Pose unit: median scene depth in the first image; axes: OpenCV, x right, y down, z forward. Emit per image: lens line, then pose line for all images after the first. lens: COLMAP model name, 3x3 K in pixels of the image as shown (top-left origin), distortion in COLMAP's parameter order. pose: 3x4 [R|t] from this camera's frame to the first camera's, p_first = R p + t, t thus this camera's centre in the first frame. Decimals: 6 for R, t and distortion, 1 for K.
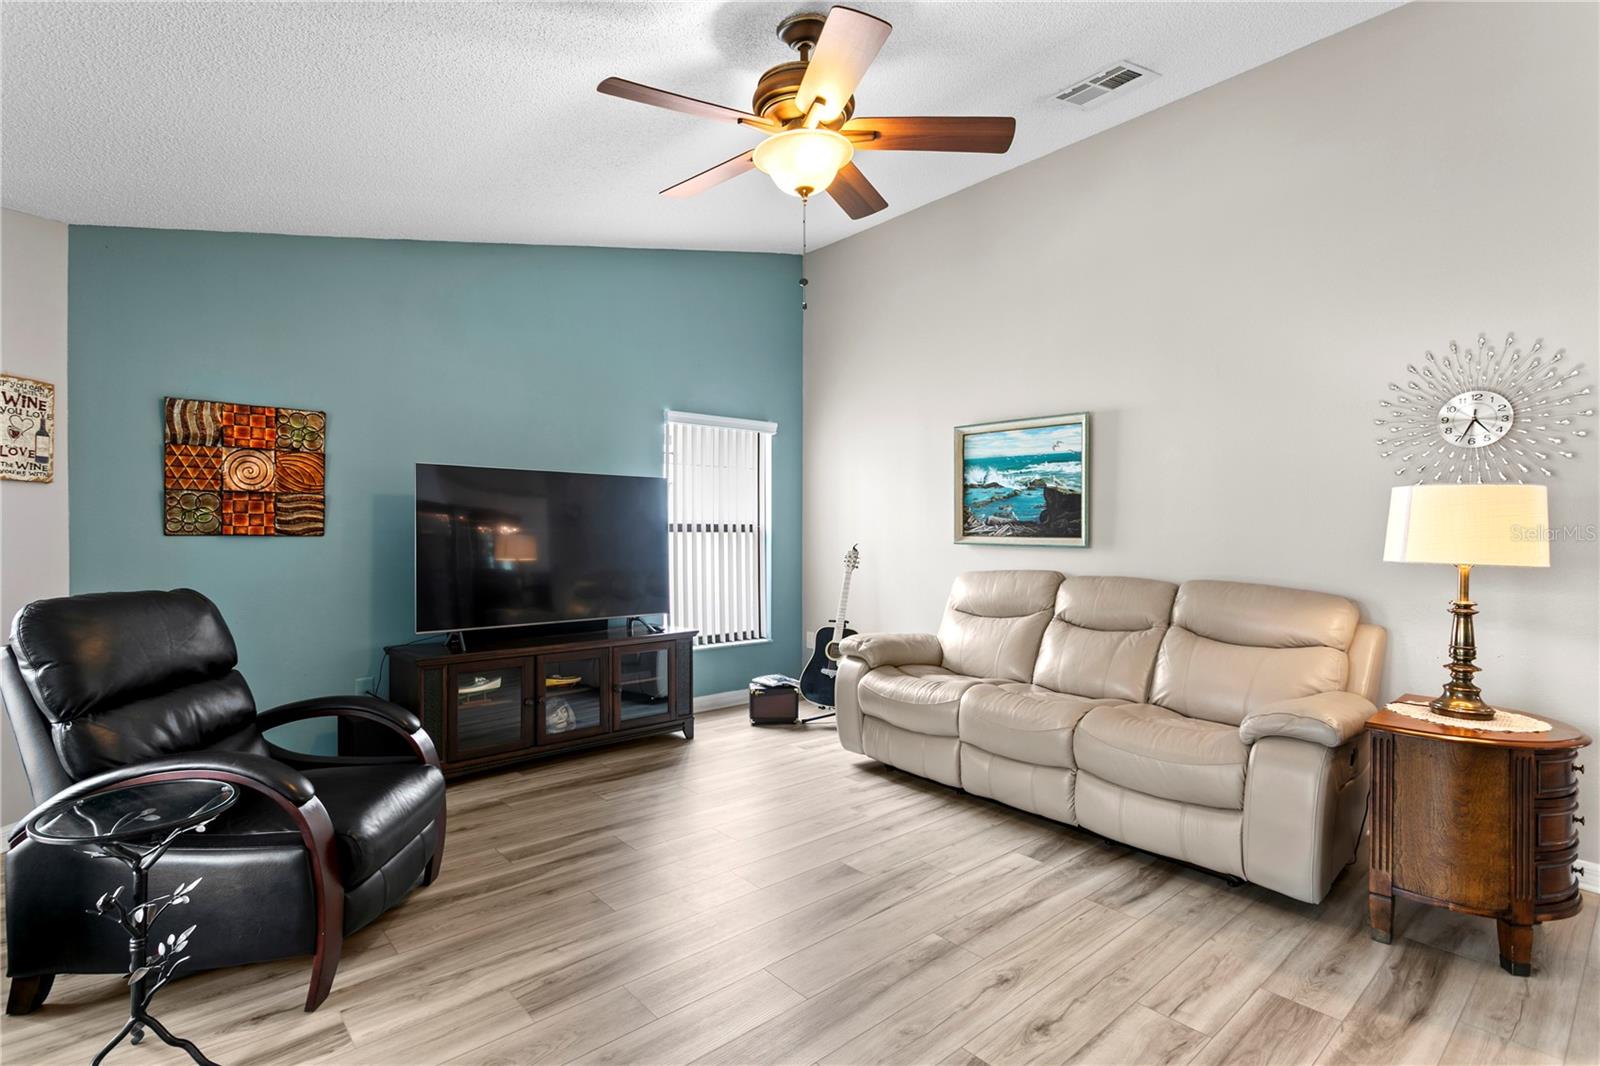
lens RADIAL K [[758.2, 0, 785.0], [0, 758.2, 532.9], [0, 0, 1]] dist [0.000231, -0.000251]
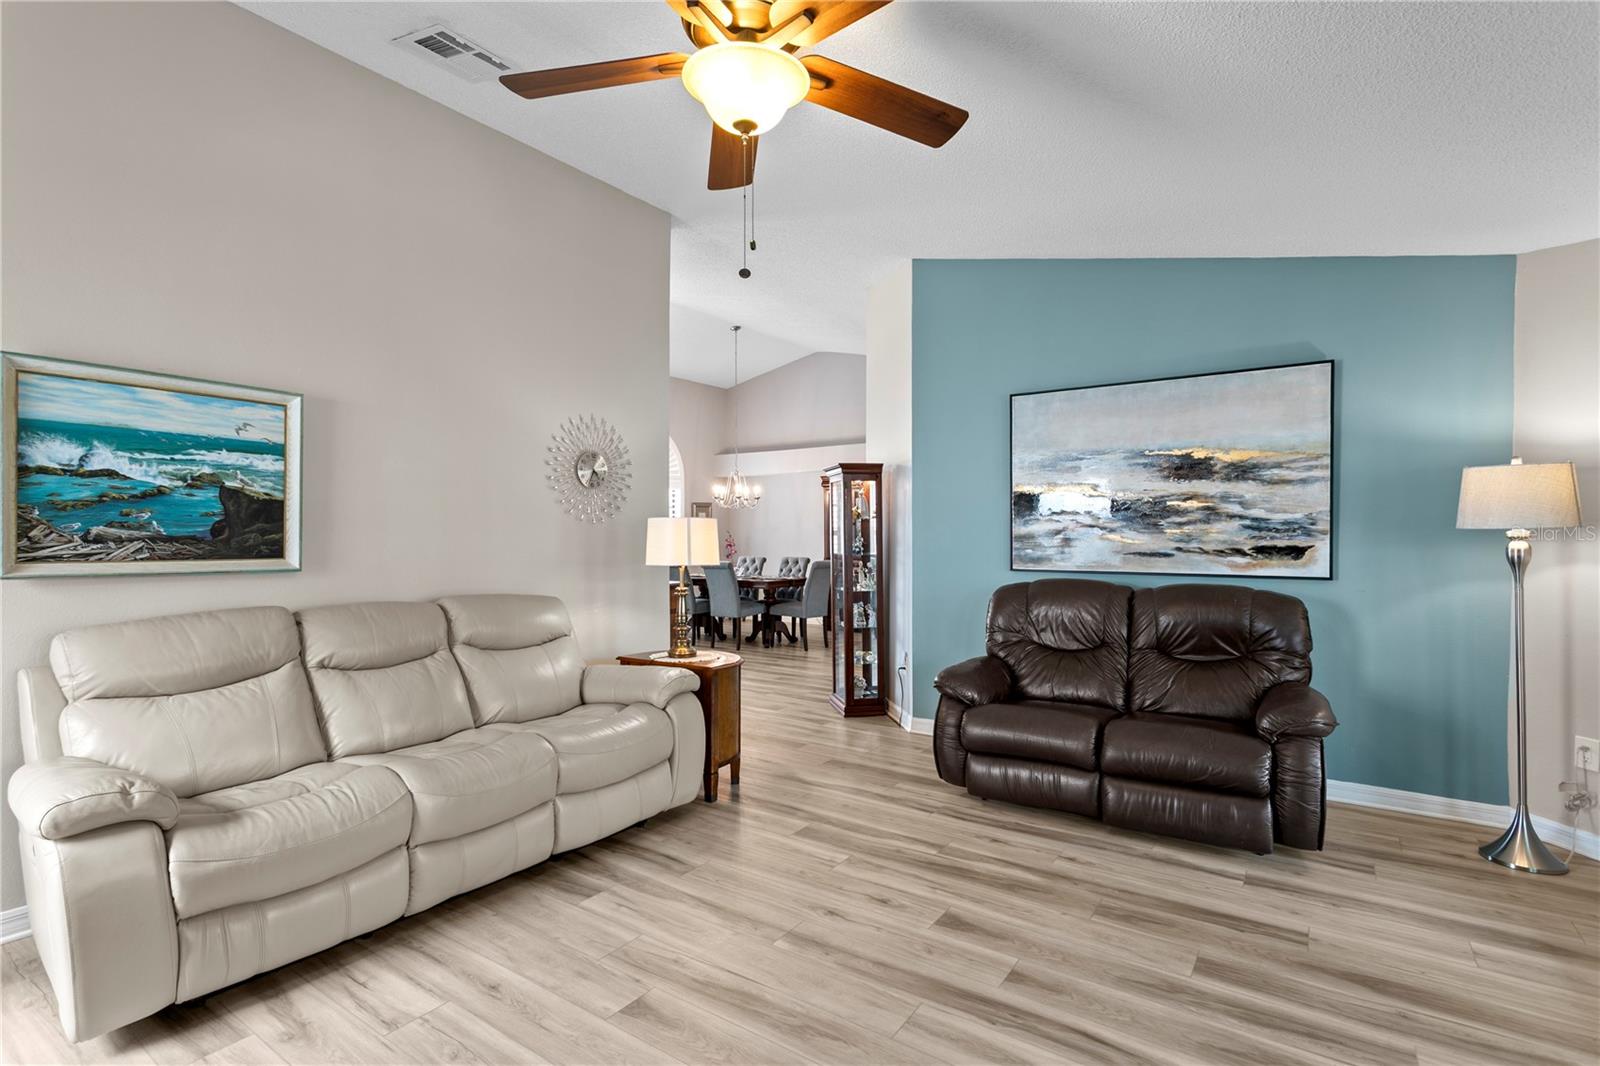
lens RADIAL K [[764.4, 0, 784.3], [0, 764.4, 535.7], [0, 0, 1]] dist [0.002549, -0.000016]
pose [[-0.239898, -0.005315, 0.970783, -0.535845], [0.001286, 0.999982, 0.005793, -0.022816], [-0.970797, 0.002638, -0.239887, 0.807580]]
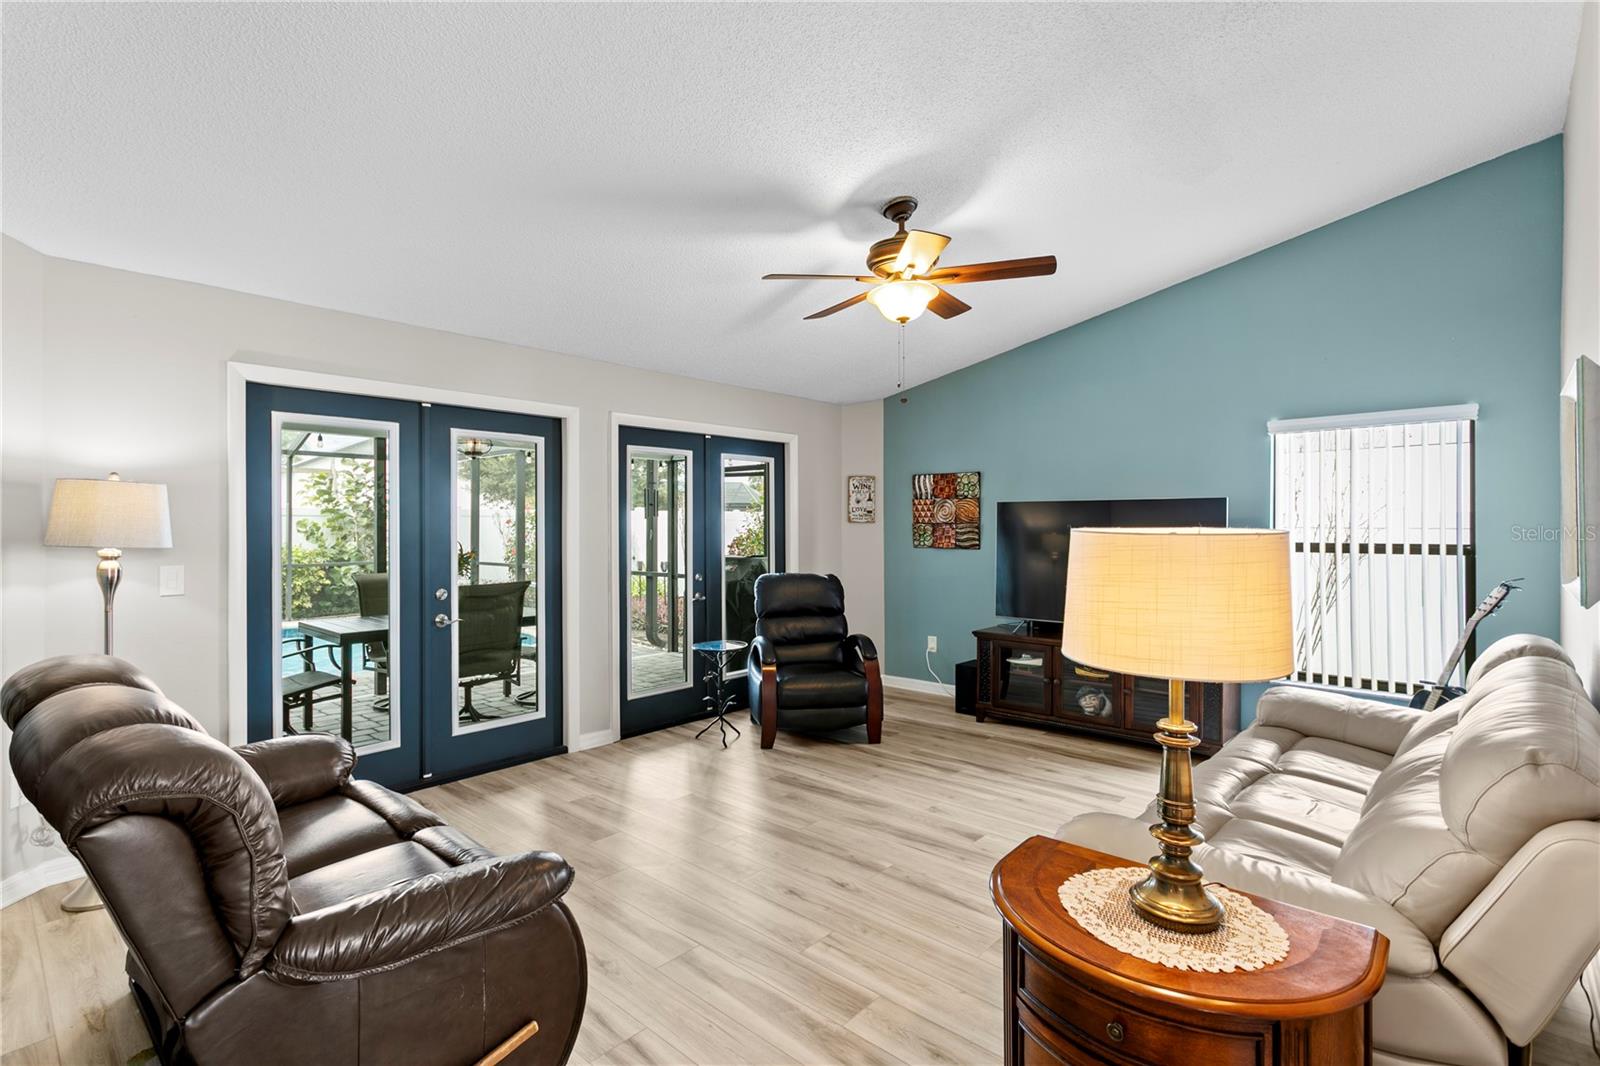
lens RADIAL K [[758.2, 0, 785.0], [0, 758.2, 532.9], [0, 0, 1]] dist [0.000231, -0.000251]
pose [[0.121119, 0.007717, -0.992608, 0.984565], [0.000907, 0.999969, 0.007885, -0.046276], [0.992638, -0.001855, 0.121108, 0.424630]]
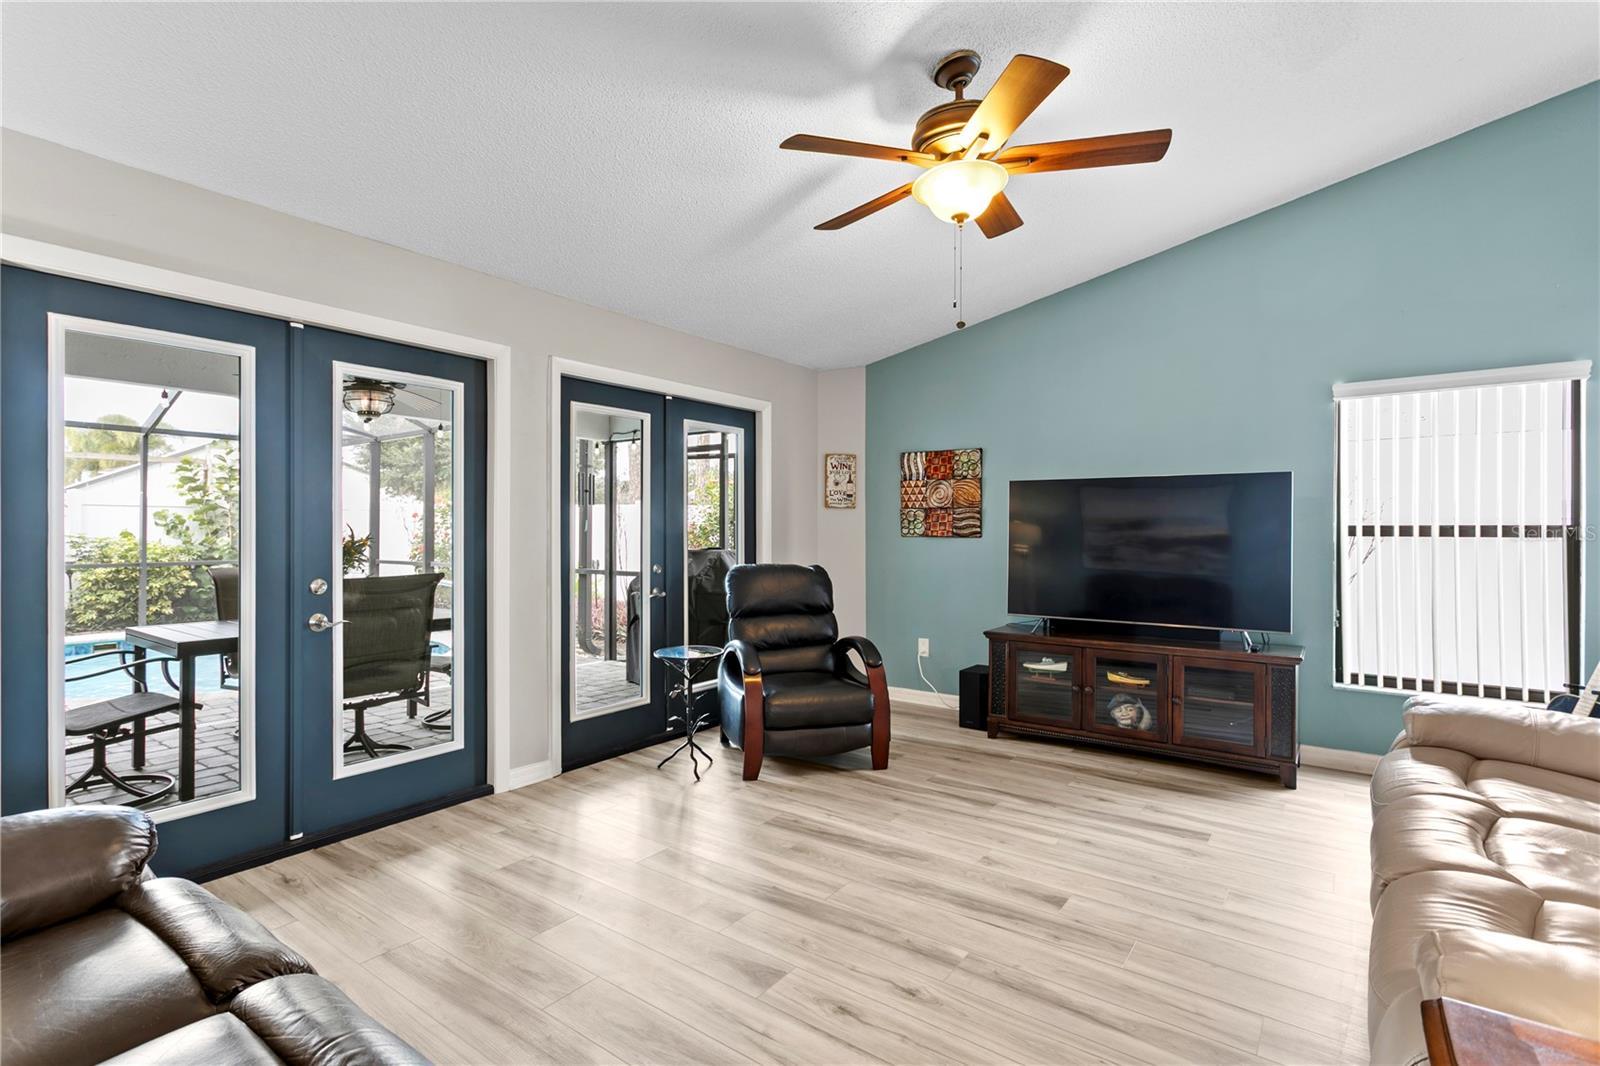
lens RADIAL K [[764.4, 0, 784.3], [0, 764.4, 535.7], [0, 0, 1]] dist [0.002549, -0.000016]
pose [[0.220076, 0.005886, -0.975465, 0.717682], [-0.002518, 0.999982, 0.005466, -0.006232], [0.975479, 0.001253, 0.220087, 0.362736]]
